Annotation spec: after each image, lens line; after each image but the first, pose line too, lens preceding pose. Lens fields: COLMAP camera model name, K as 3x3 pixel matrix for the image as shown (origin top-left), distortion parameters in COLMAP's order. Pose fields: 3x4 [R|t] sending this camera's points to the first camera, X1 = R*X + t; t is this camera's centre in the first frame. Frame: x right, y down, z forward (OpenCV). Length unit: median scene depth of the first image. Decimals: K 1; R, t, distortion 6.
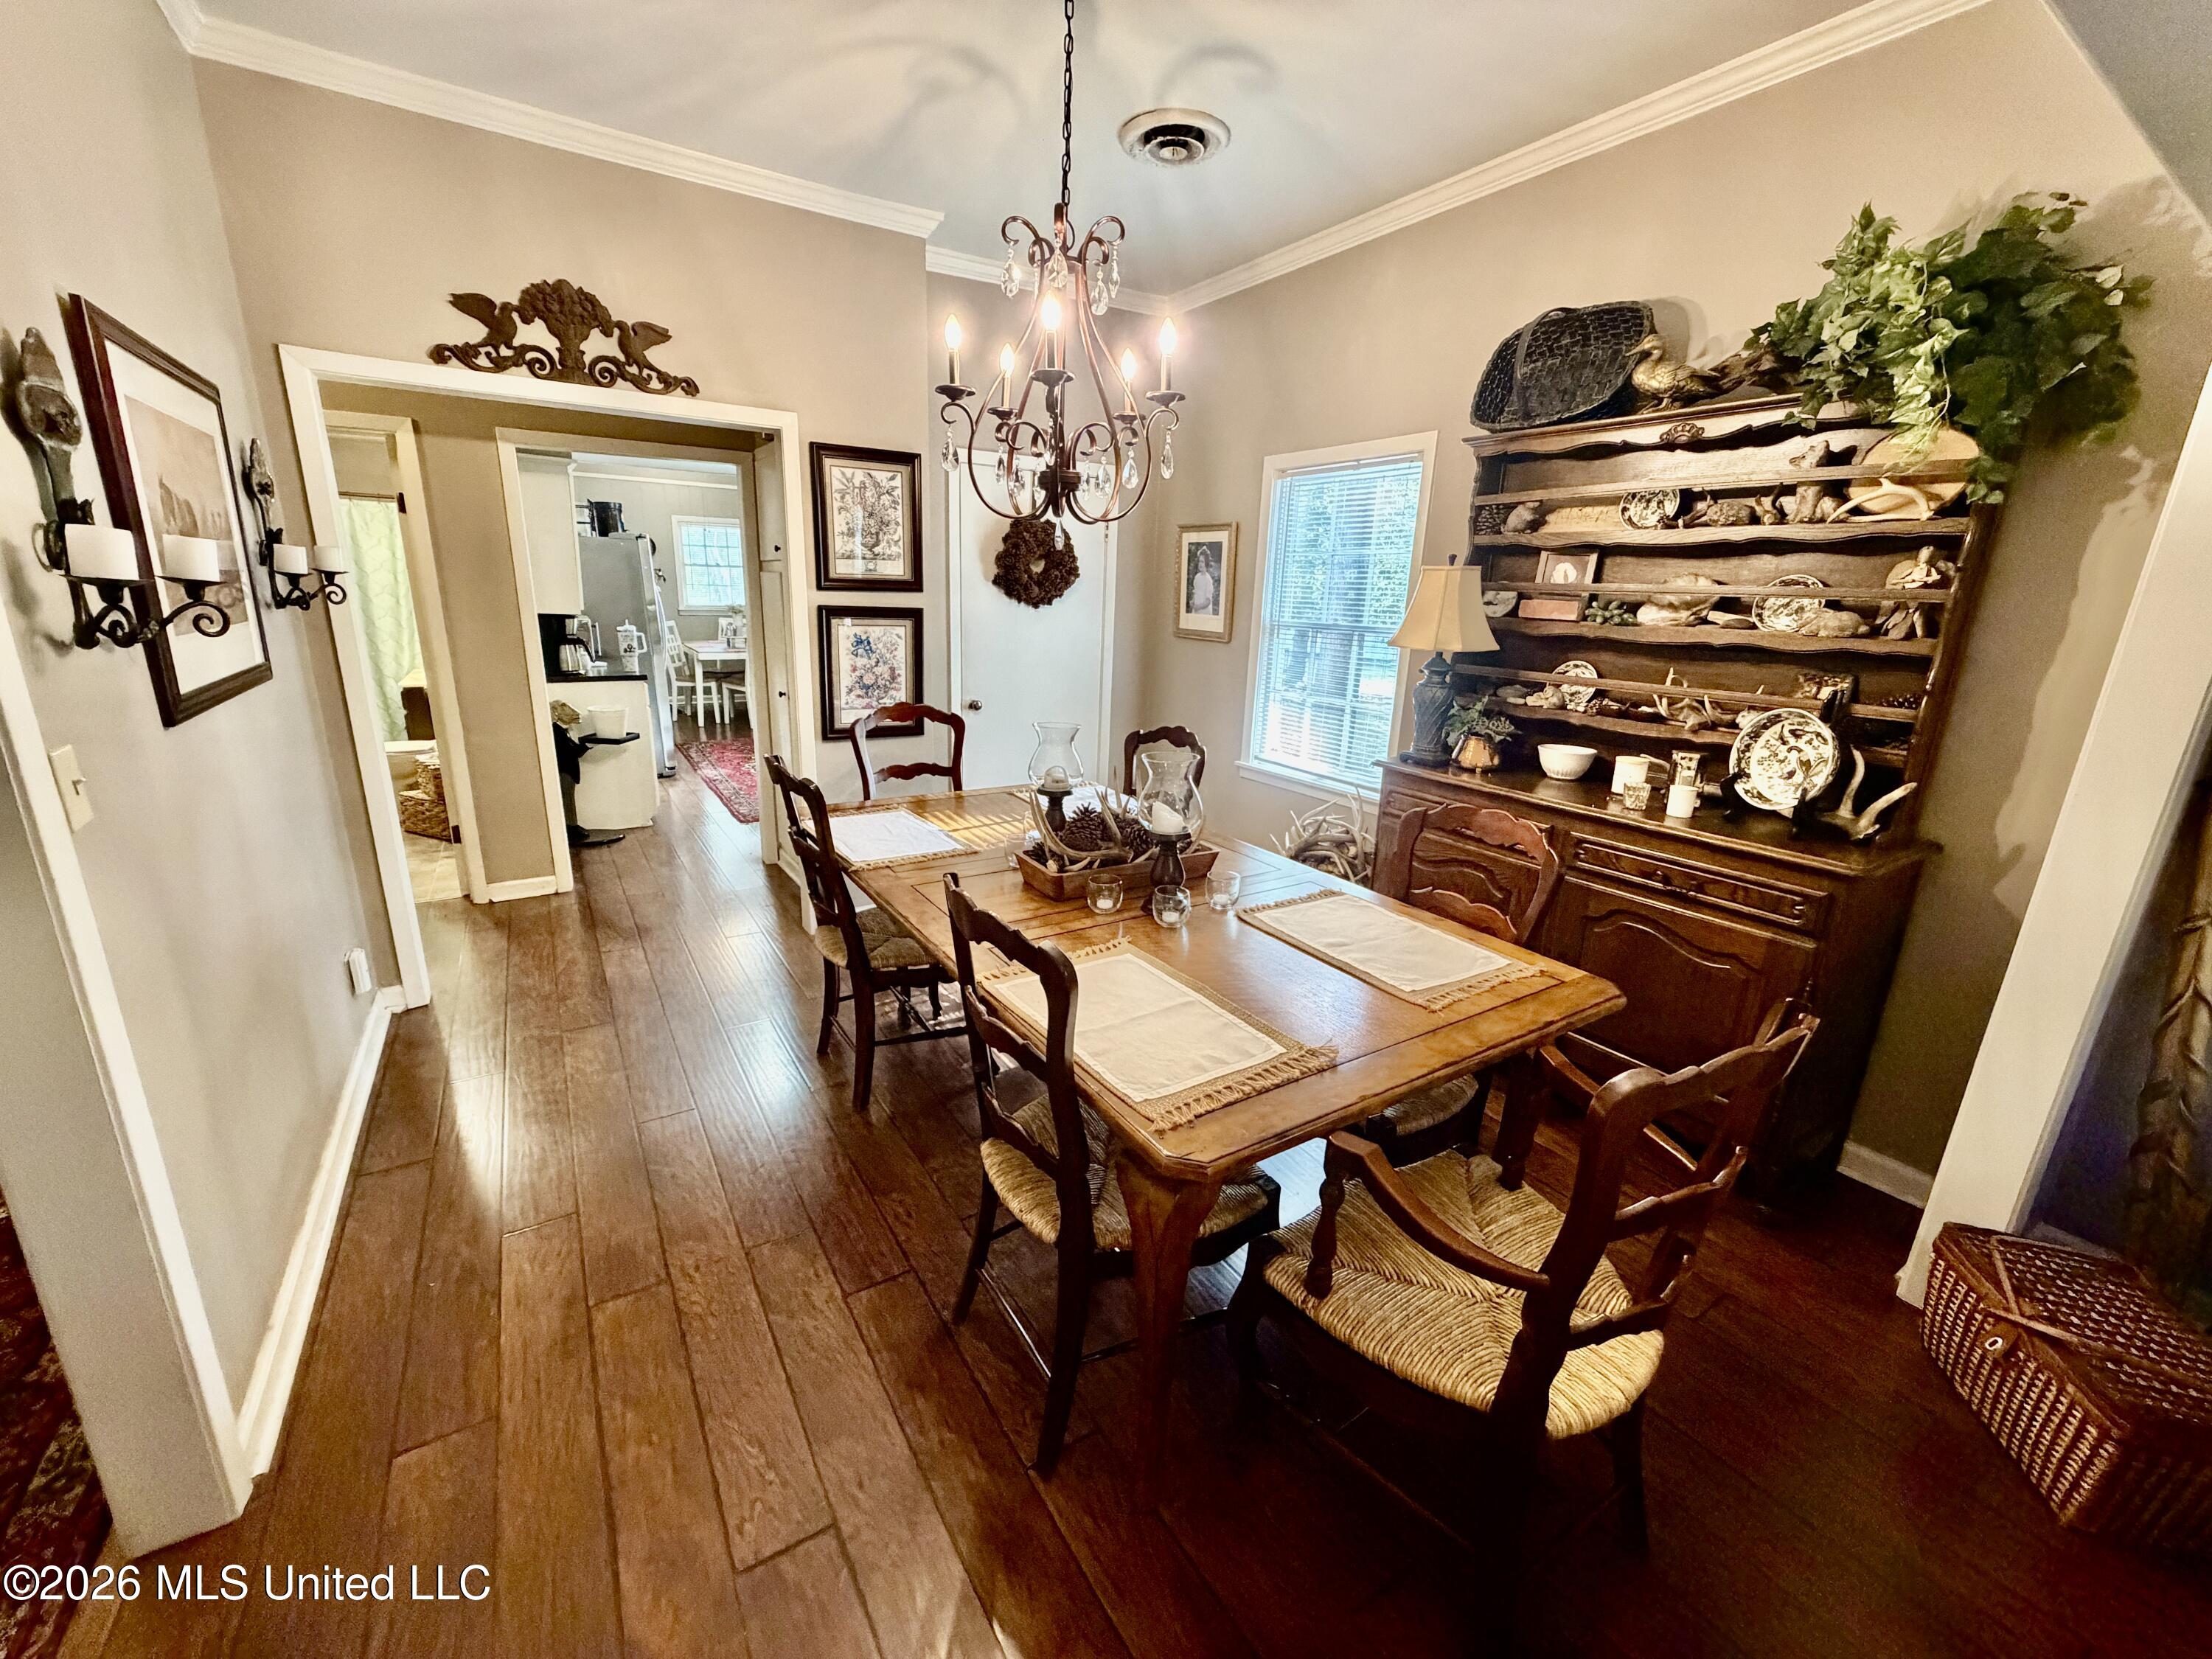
lens RADIAL K [[886.2, 0, 1106.0], [0, 886.2, 829.5], [0, 0, 1]] dist [-0.000843, 0.000054]
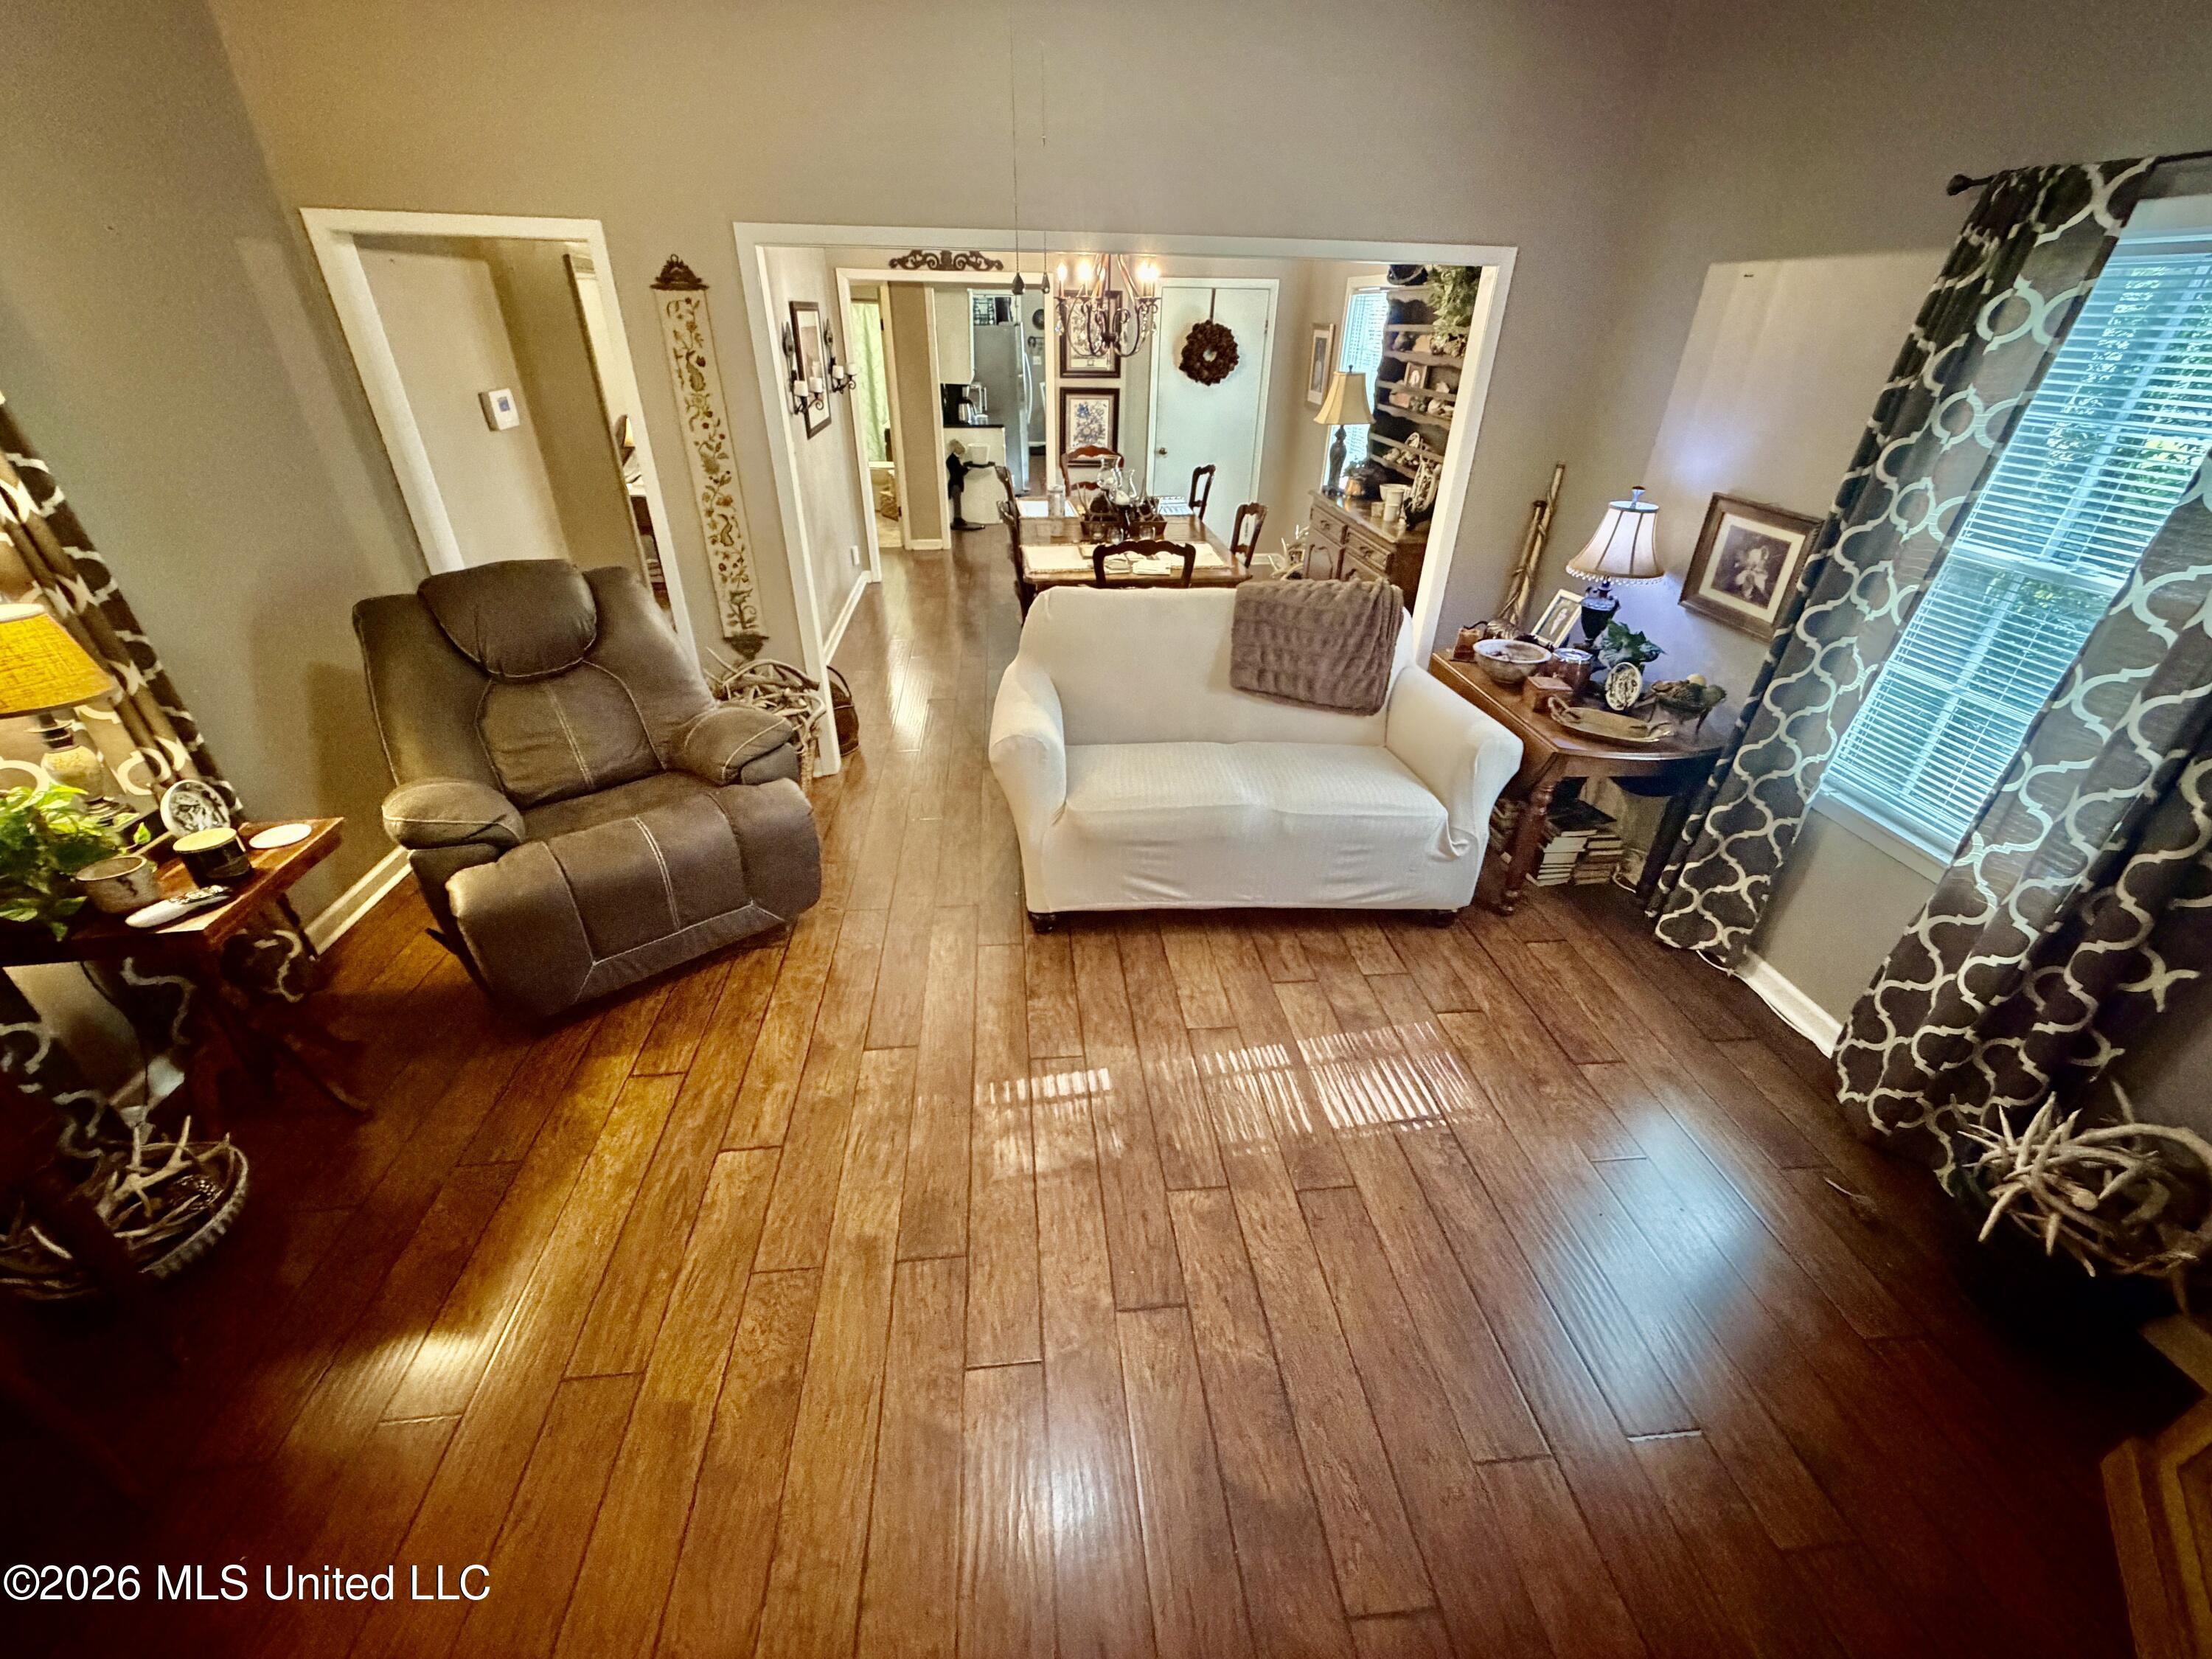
lens RADIAL K [[886.2, 0, 1106.0], [0, 886.2, 829.5], [0, 0, 1]] dist [-0.000843, 0.000054]
pose [[0.897659, 0.206661, -0.389230, 0.548970], [-0.102660, 0.956989, 0.271353, 0.095666], [0.428567, -0.203624, 0.880266, -0.627765]]
